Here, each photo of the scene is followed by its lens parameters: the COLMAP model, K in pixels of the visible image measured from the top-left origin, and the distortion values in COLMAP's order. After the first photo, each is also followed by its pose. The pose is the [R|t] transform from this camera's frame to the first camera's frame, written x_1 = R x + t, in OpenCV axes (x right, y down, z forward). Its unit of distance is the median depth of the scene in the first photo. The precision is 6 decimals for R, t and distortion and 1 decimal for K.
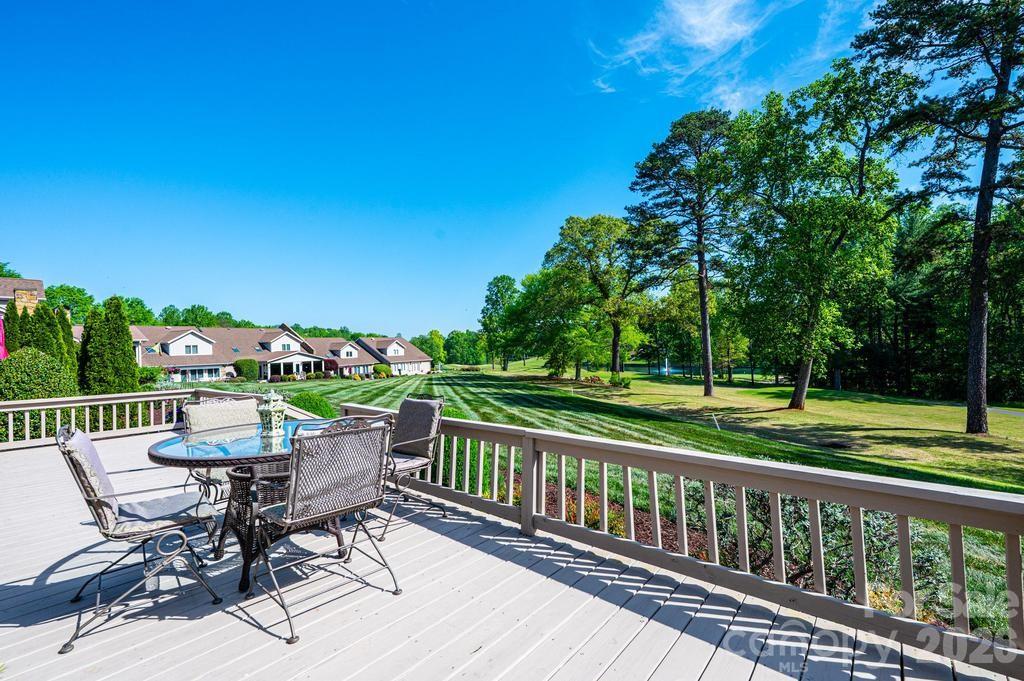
lens RADIAL K [[445.7, 0, 513.8], [0, 445.7, 341.0], [0, 0, 1]] dist [0.001762, -0.000507]
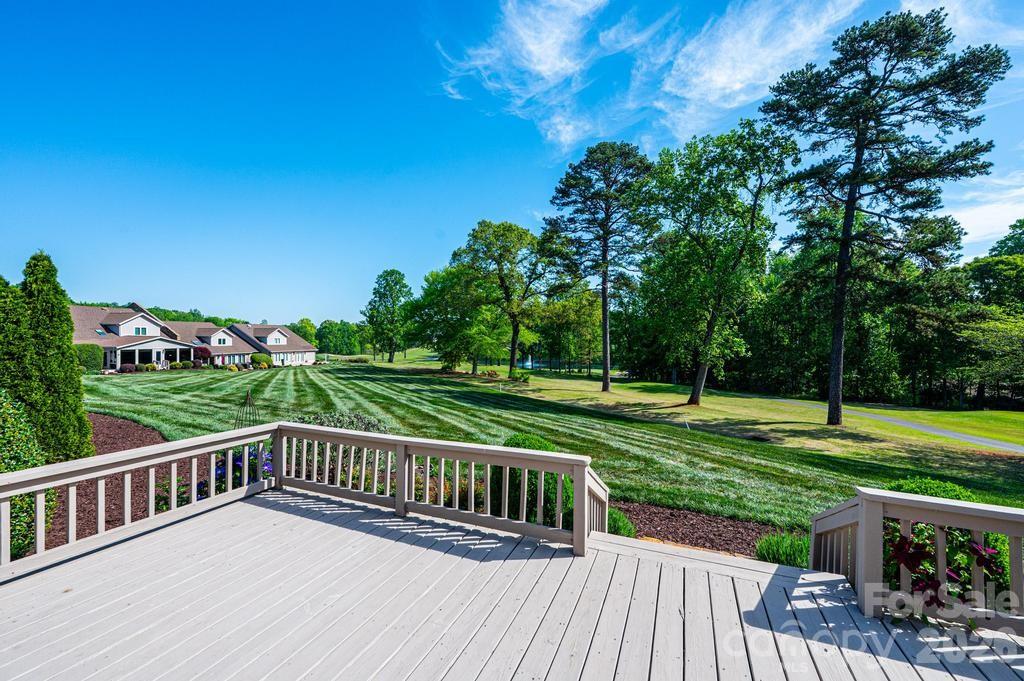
lens RADIAL K [[405.1, 0, 514.5], [0, 405.1, 342.8], [0, 0, 1]] dist [-0.000777, 0.000359]
pose [[0.951634, 0.036064, 0.305109, -0.065165], [-0.041539, 0.999071, 0.011468, -0.002410], [-0.304412, -0.023587, 0.952249, 0.043365]]
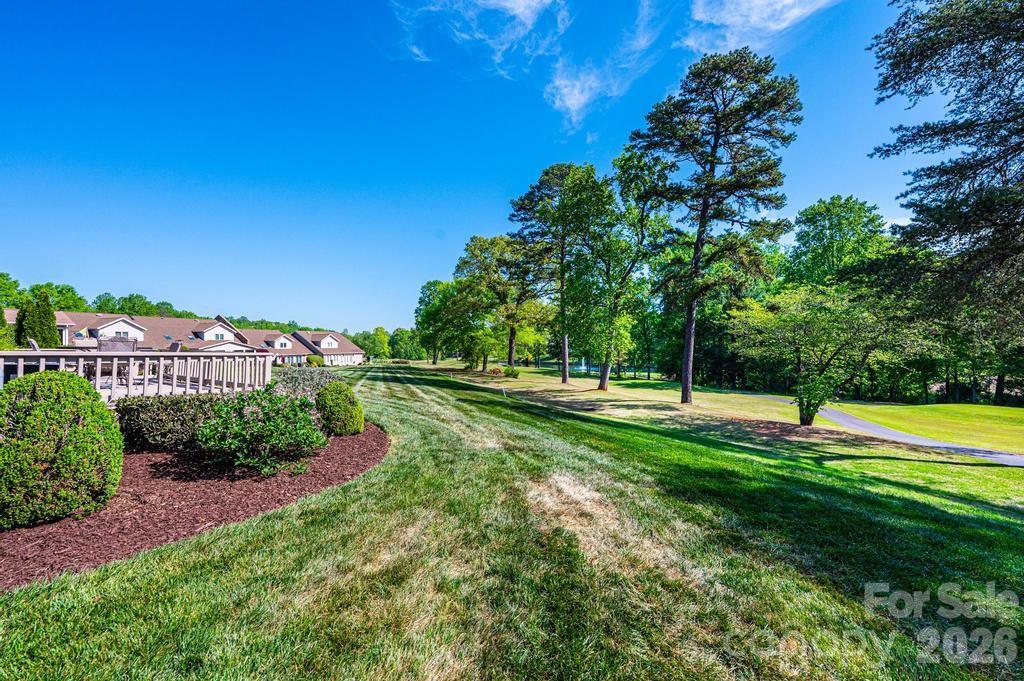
lens RADIAL K [[405.1, 0, 512.8], [0, 405.1, 341.0], [0, 0, 1]] dist [-0.000777, 0.000359]
pose [[0.990887, 0.030000, 0.131310, 0.074660], [-0.030158, 0.999545, -0.000783, 0.003335], [-0.131274, -0.003184, 0.991341, -0.083947]]
